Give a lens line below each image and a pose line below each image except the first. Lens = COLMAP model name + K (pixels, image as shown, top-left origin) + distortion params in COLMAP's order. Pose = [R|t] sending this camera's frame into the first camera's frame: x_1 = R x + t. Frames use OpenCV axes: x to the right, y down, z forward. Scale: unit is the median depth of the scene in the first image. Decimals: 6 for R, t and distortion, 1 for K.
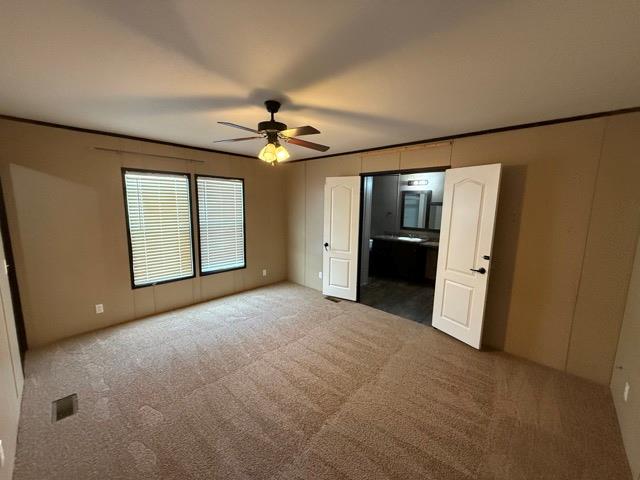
lens RADIAL K [[255.9, 0, 319.8], [0, 255.9, 242.1], [0, 0, 1]] dist [0.001672, 0.000649]
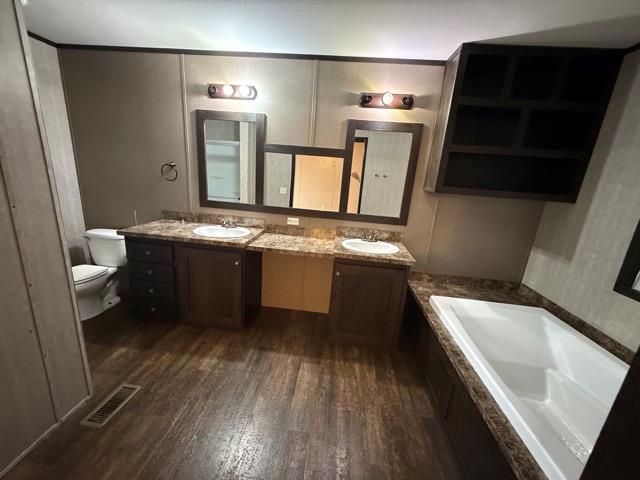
lens RADIAL K [[255.9, 0, 319.3], [0, 255.9, 237.0], [0, 0, 1]] dist [0.001672, 0.000649]
pose [[0.790279, -0.111413, 0.602534, 0.212806], [0.022789, 0.987995, 0.152797, -0.061358], [-0.612324, -0.107021, 0.783330, 0.550318]]
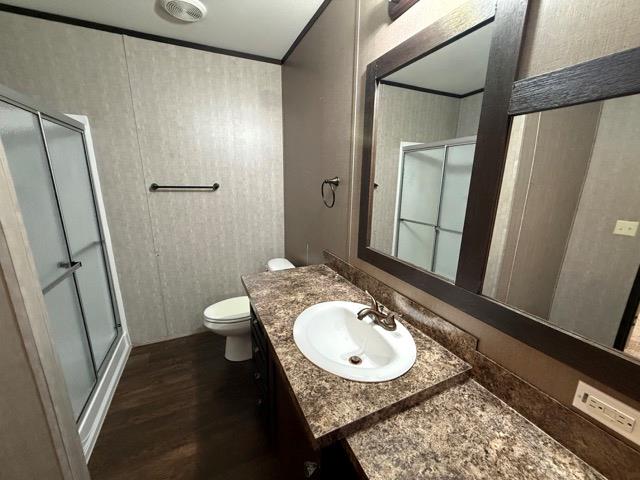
lens RADIAL K [[255.9, 0, 323.8], [0, 255.9, 238.2], [0, 0, 1]] dist [0.001672, 0.000649]
pose [[0.928425, 0.083719, -0.361964, 0.372048], [-0.050631, 0.993702, 0.099966, -0.088413], [0.368053, -0.074485, 0.926817, 0.796047]]
